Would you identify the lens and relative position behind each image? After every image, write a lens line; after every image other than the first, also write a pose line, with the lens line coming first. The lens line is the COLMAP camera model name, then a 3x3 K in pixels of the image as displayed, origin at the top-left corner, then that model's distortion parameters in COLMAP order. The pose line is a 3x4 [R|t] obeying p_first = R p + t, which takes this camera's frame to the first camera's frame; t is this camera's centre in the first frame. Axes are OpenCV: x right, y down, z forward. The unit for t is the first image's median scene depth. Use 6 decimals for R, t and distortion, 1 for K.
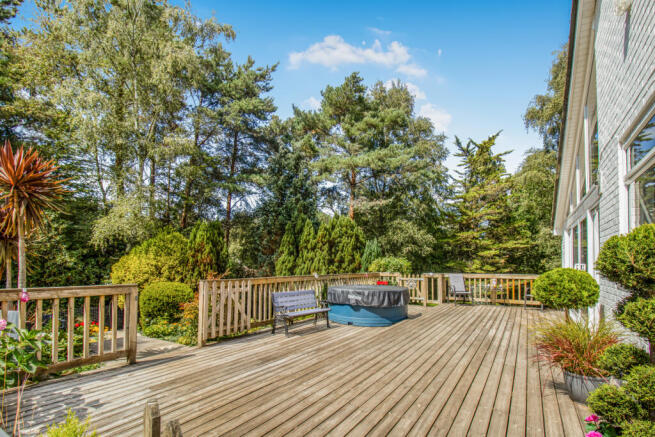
lens RADIAL K [[282.2, 0, 327.2], [0, 282.2, 263.7], [0, 0, 1]] dist [0.000156, -0.000128]
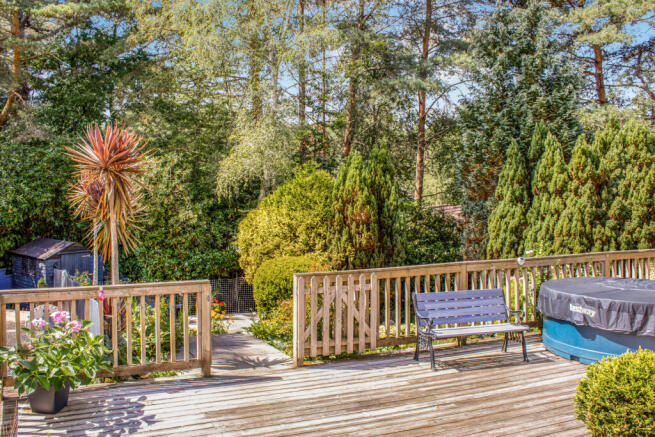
lens RADIAL K [[532.9, 0, 327.5], [0, 532.9, 218.5], [0, 0, 1]] dist [-0.056873, 0.003749]
pose [[0.859027, 0.019347, -0.511565, 0.185505], [-0.005647, 0.999583, 0.028322, -0.072105], [0.511899, -0.021440, 0.858778, -0.055344]]
